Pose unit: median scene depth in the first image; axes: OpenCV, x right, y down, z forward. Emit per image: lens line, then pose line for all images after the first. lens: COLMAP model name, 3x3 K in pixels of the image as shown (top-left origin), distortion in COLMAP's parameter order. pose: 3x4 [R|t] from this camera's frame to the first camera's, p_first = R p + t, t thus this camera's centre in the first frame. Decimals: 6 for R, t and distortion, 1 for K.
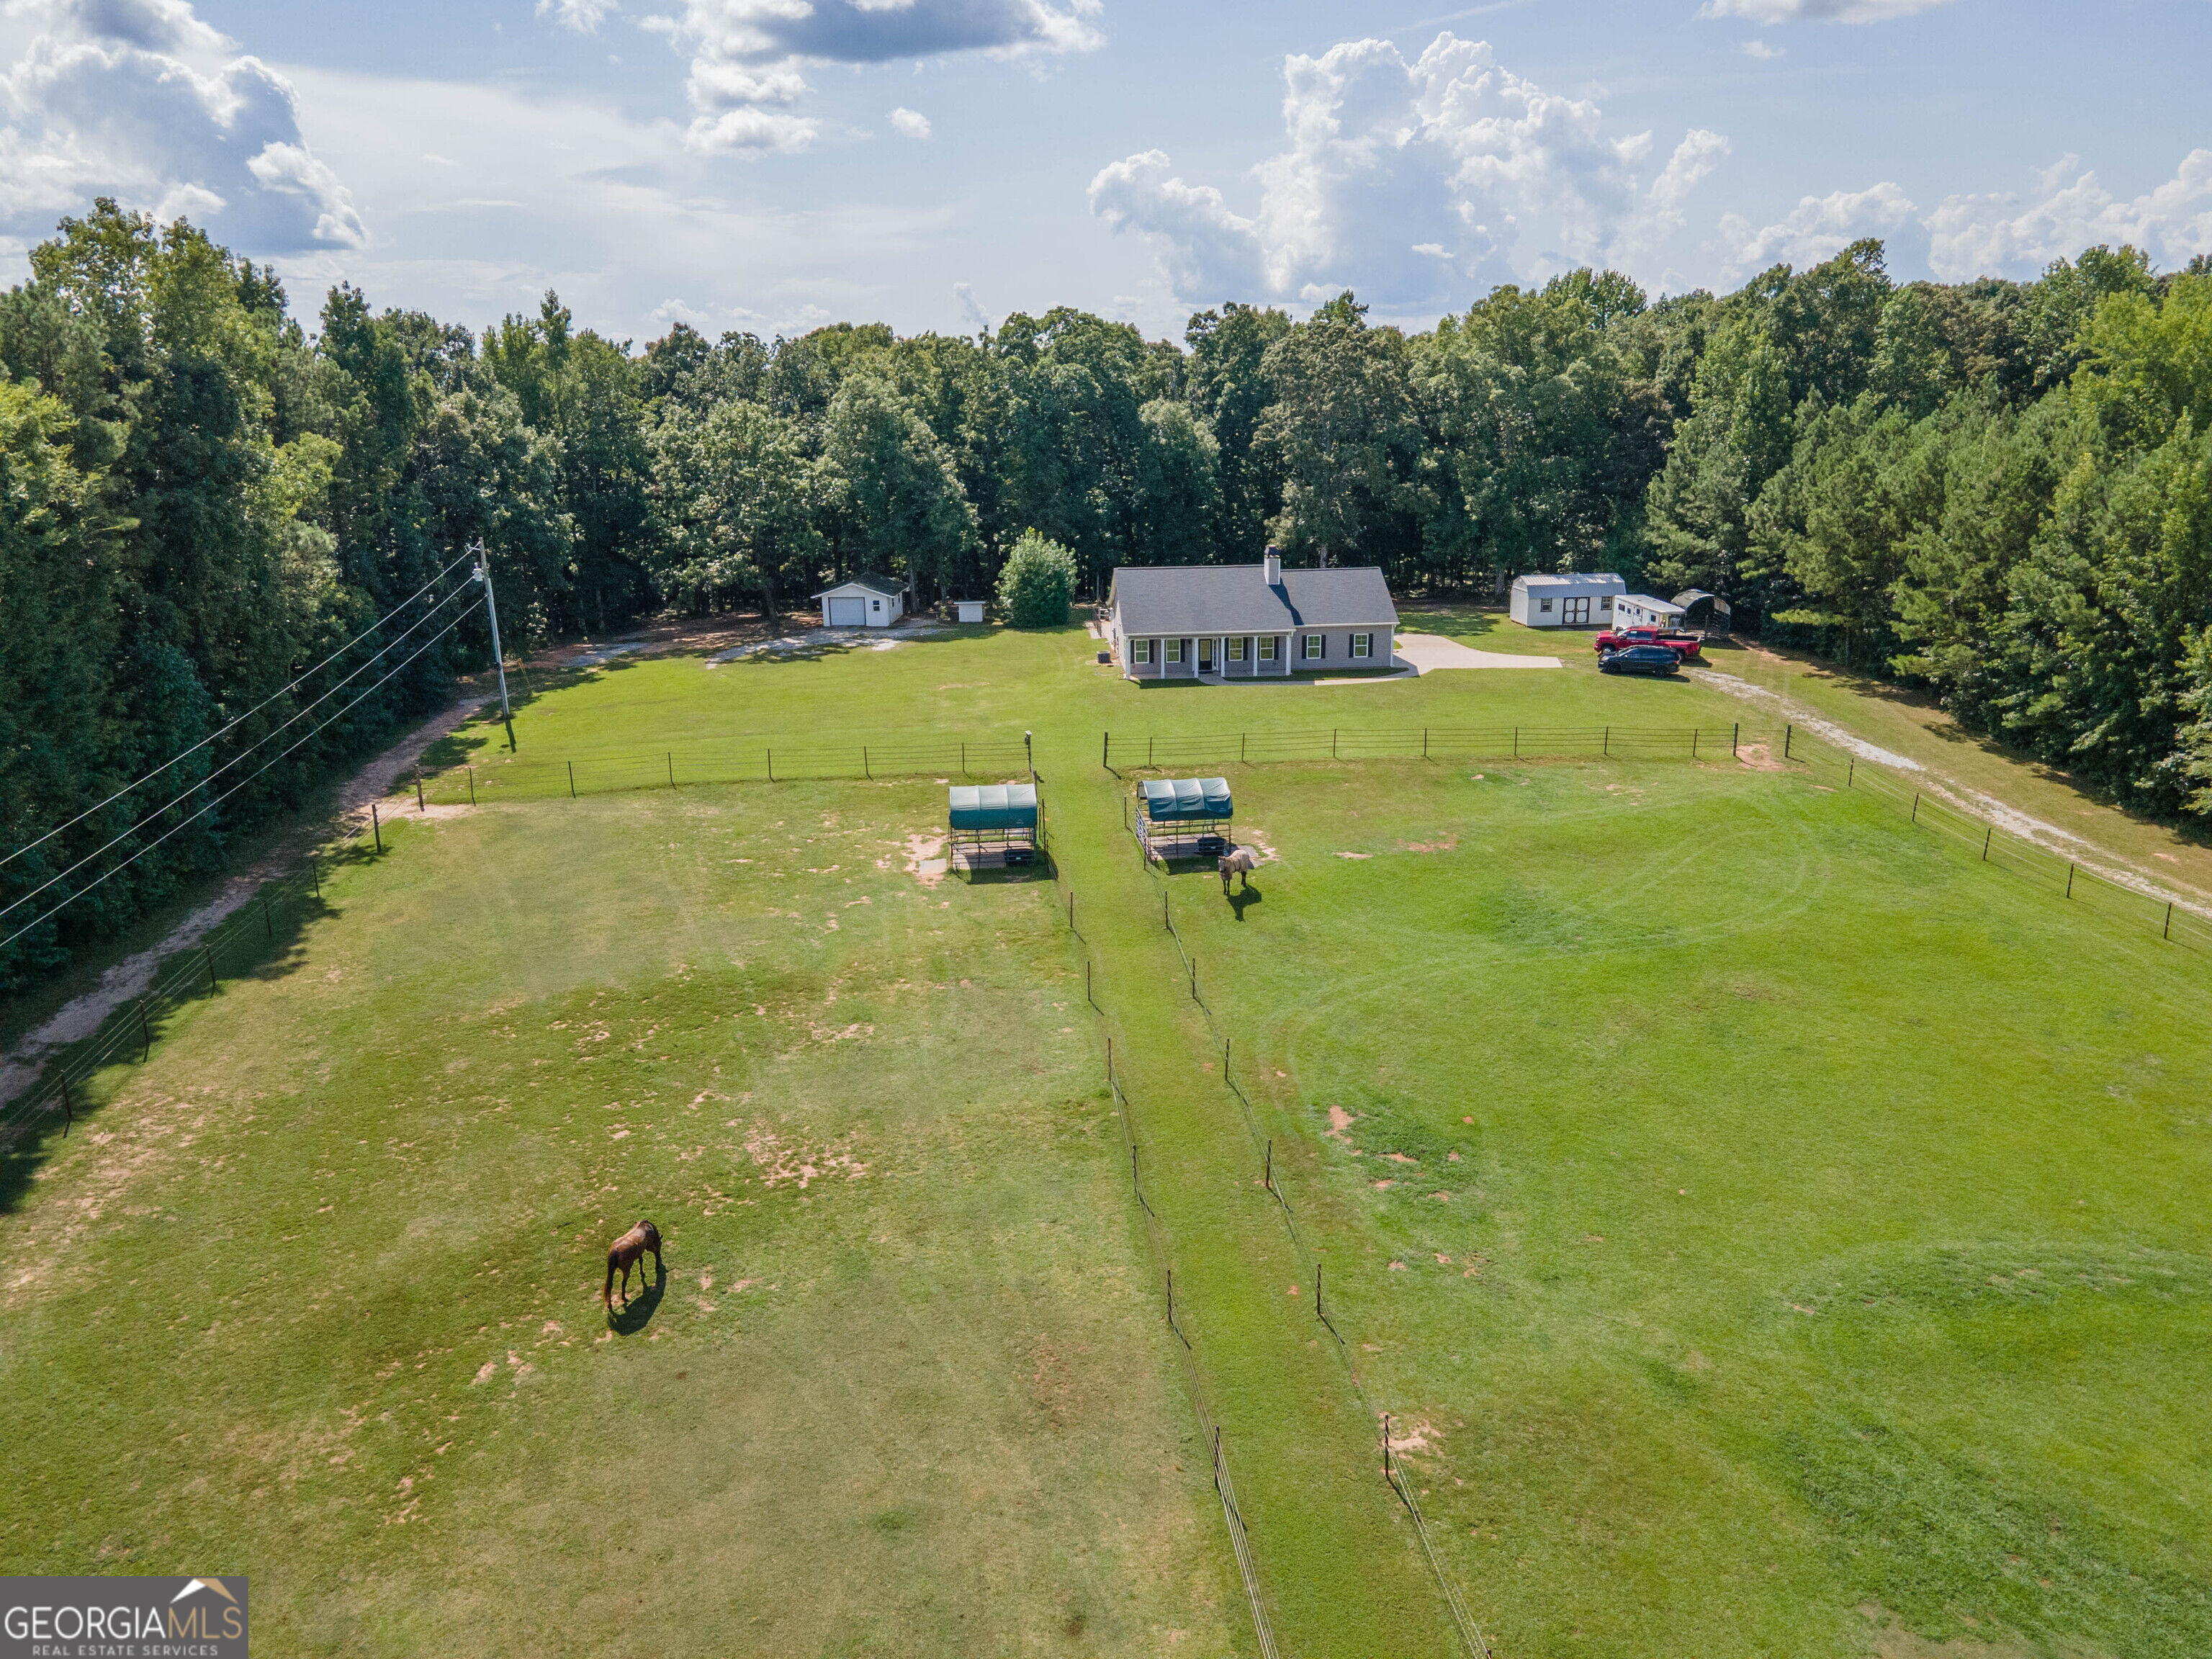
lens RADIAL K [[1615.4, 0, 1106.0], [0, 1615.4, 829.5], [0, 0, 1]] dist [-0.000528, 0.082606]
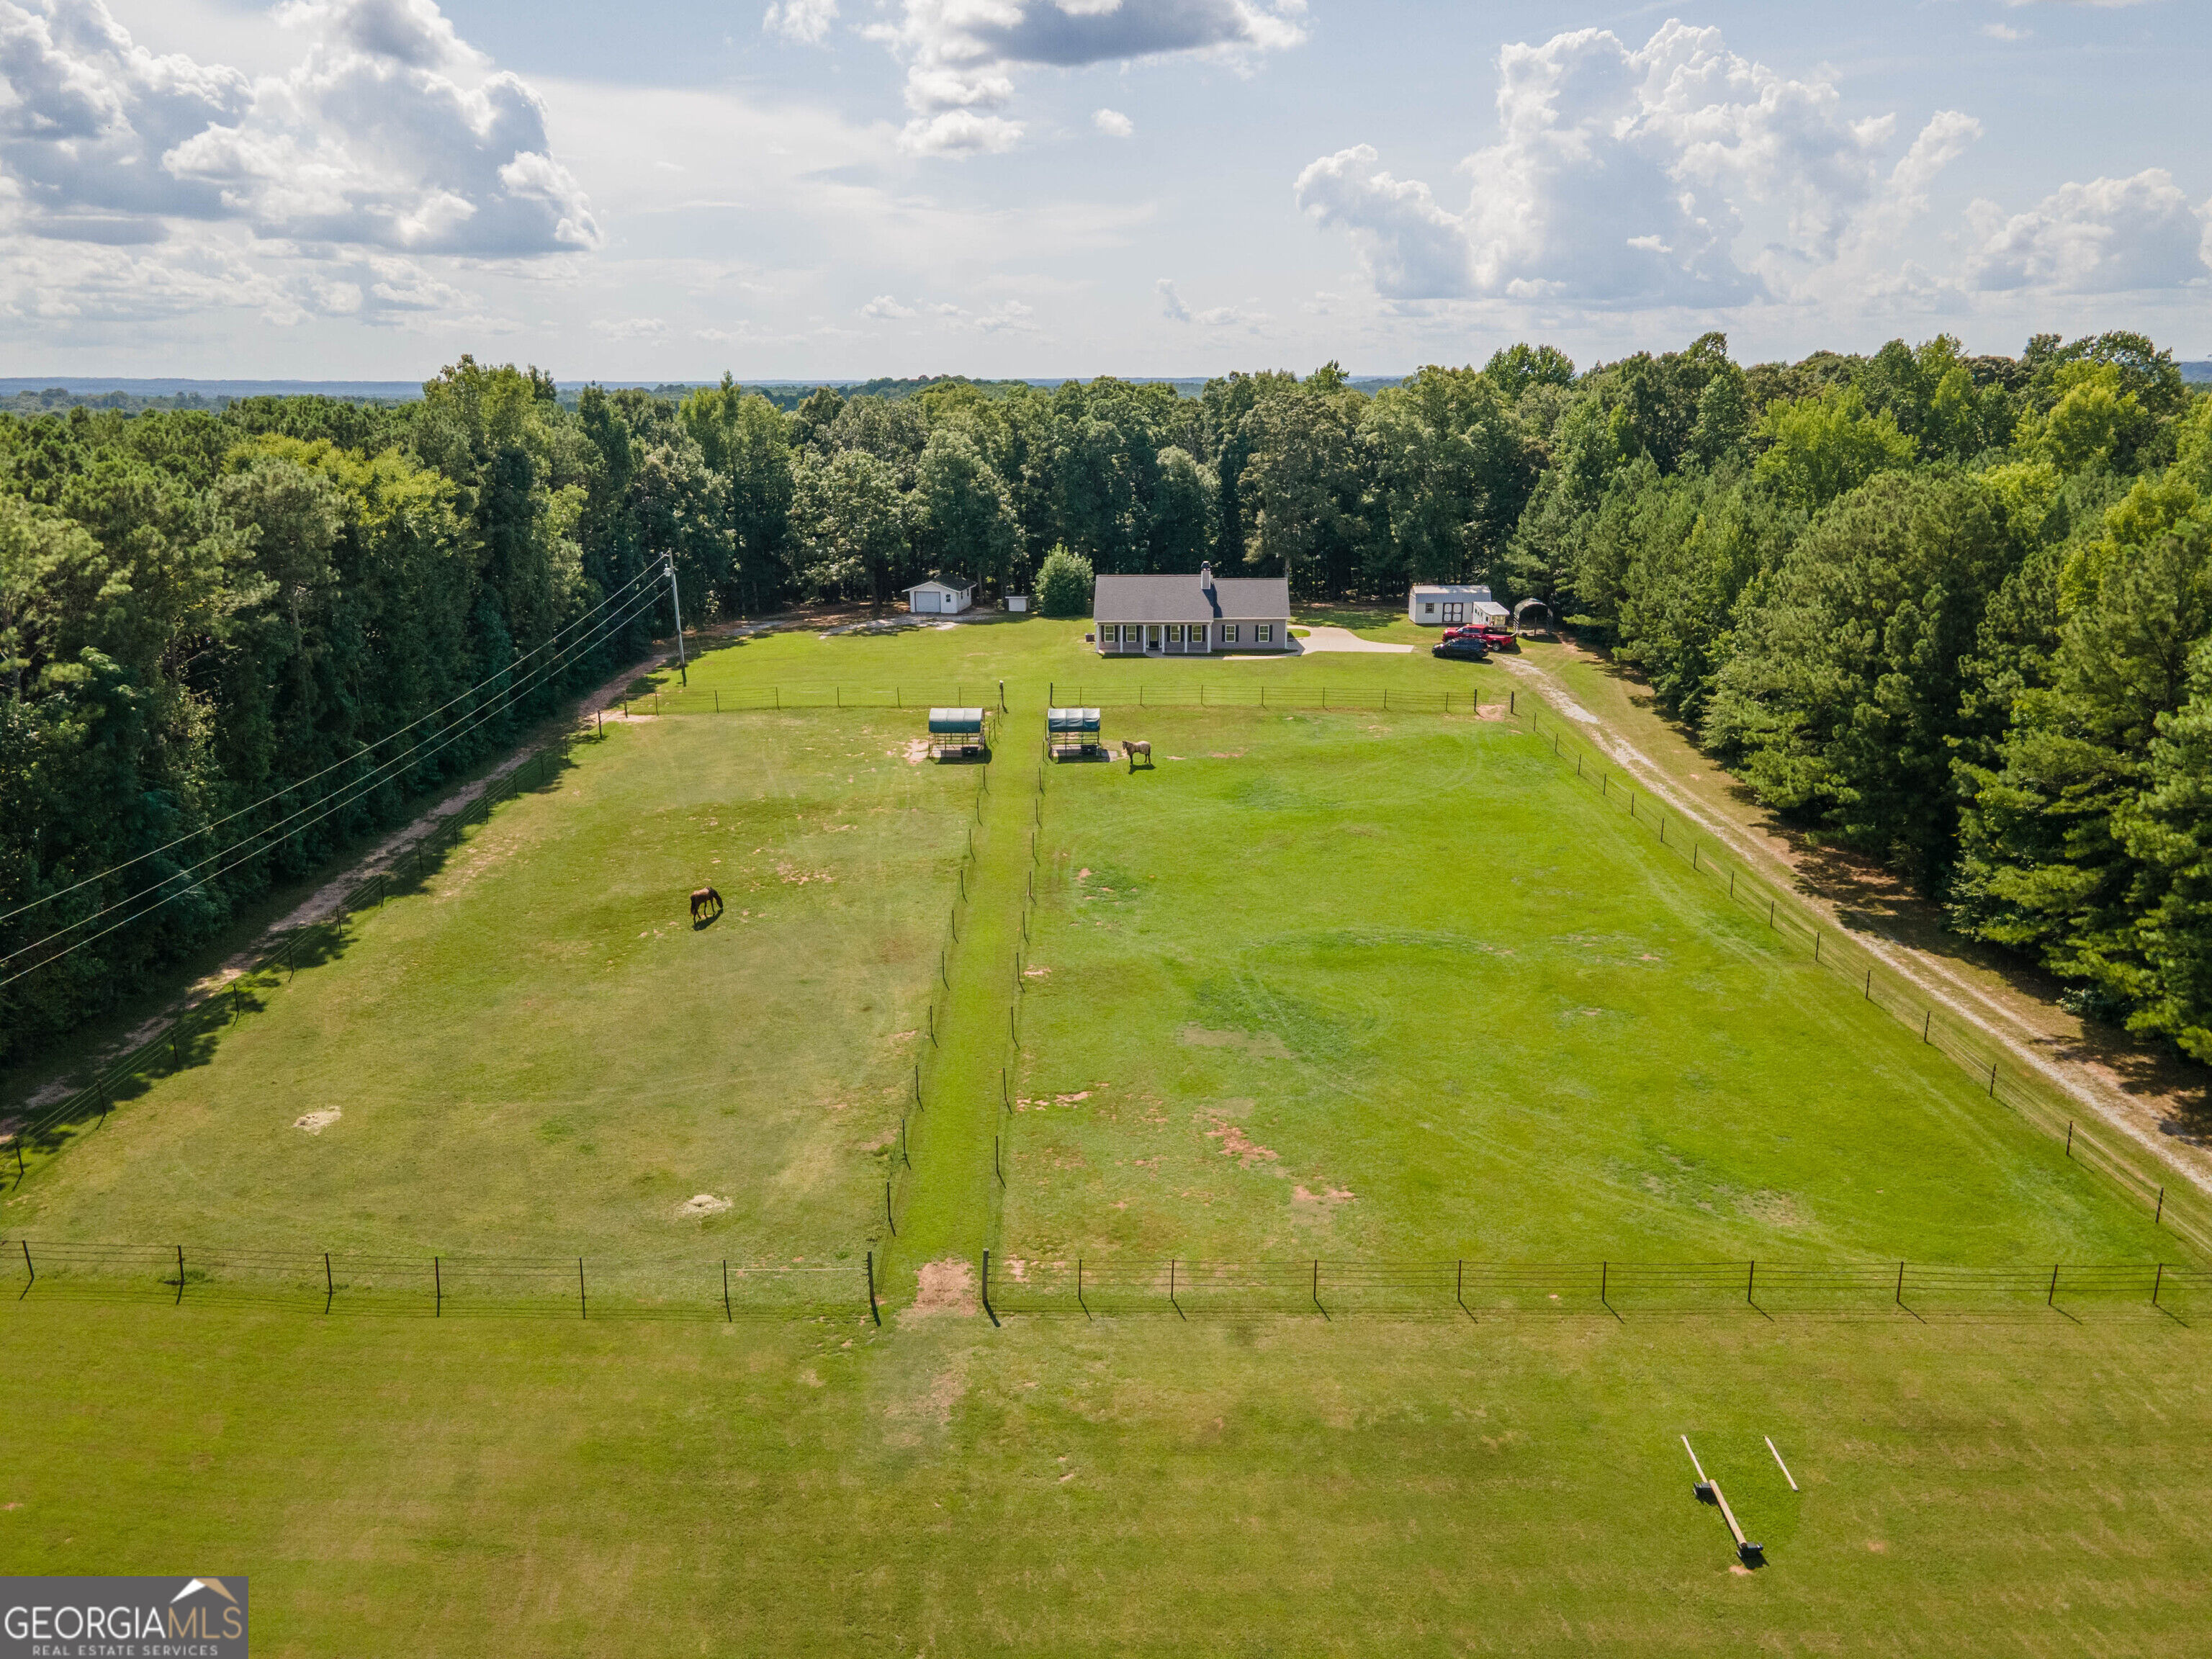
lens RADIAL K [[1616.9, 0, 1106.0], [0, 1616.9, 829.5], [0, 0, 1]] dist [0.019343, 0.057546]
pose [[0.992866, 0.037073, -0.113322, 0.170416], [-0.036836, 0.999313, 0.004189, 0.052907], [0.113399, 0.000015, 0.993550, -0.392459]]
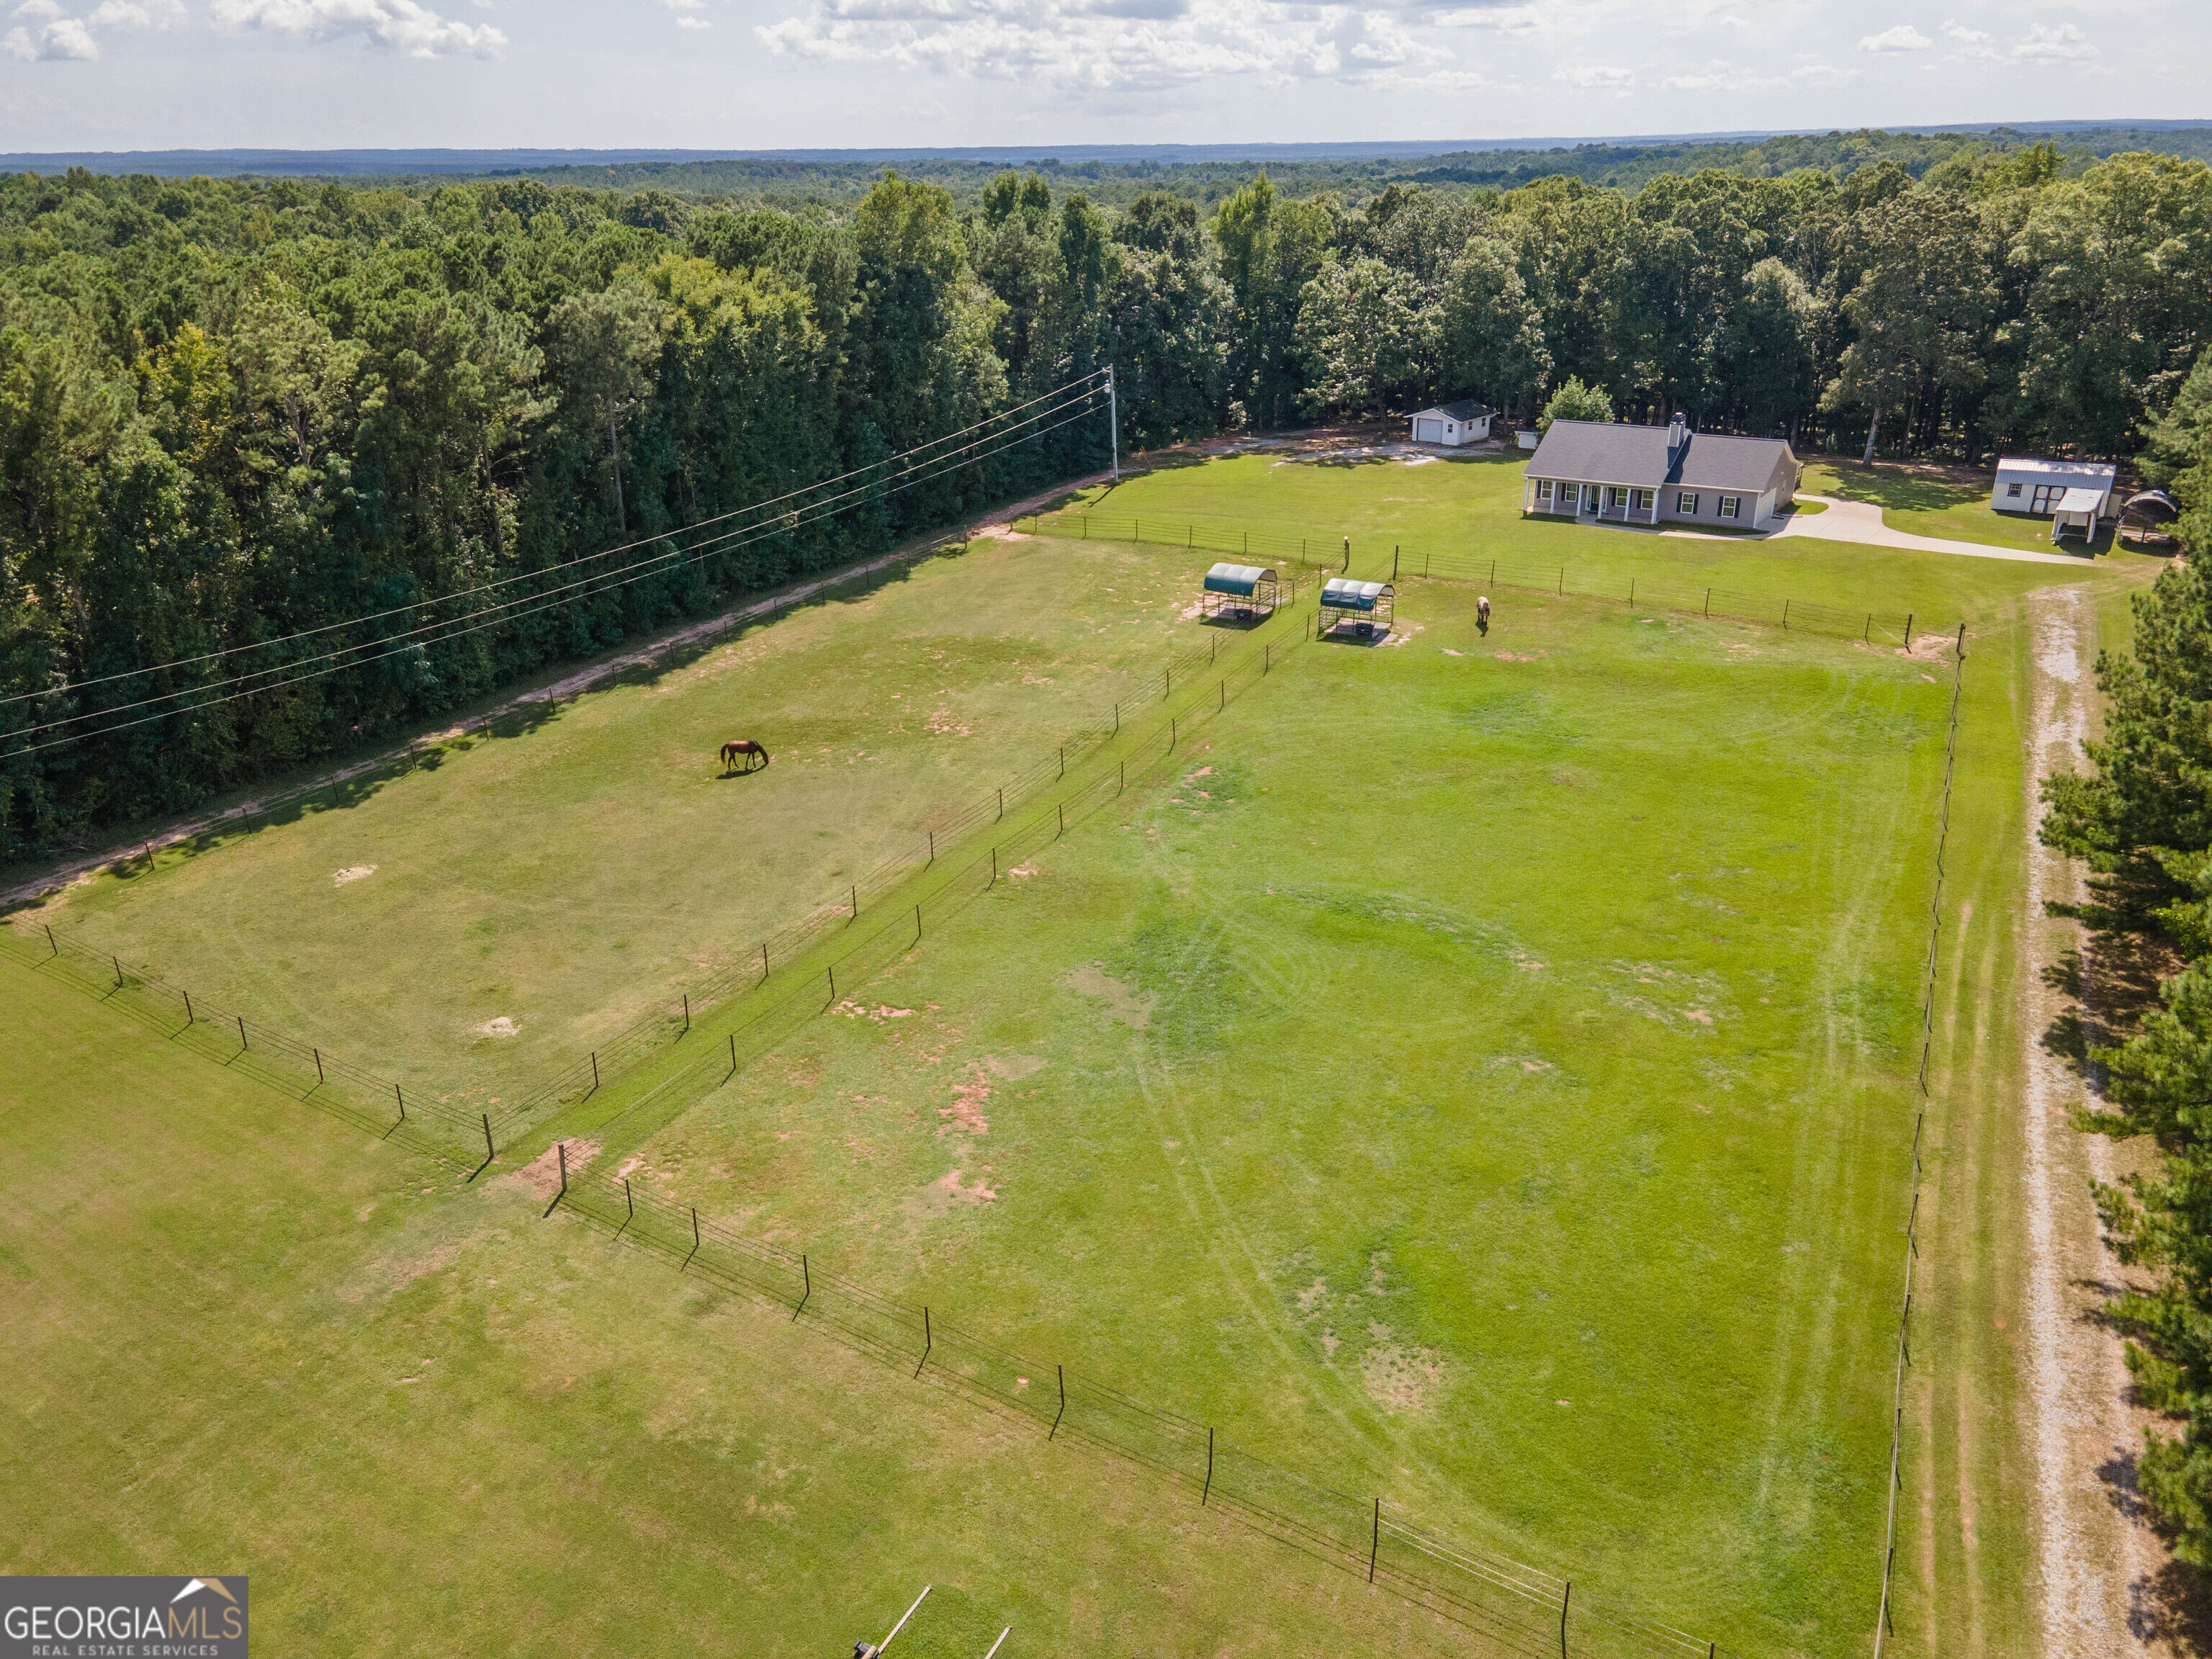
lens RADIAL K [[1615.4, 0, 1106.0], [0, 1615.4, 829.5], [0, 0, 1]] dist [-0.000528, 0.082606]
pose [[0.789989, 0.240126, -0.564143, 0.474275], [-0.160034, 0.968977, 0.188340, -0.032622], [0.591868, -0.058504, 0.803909, -0.212205]]
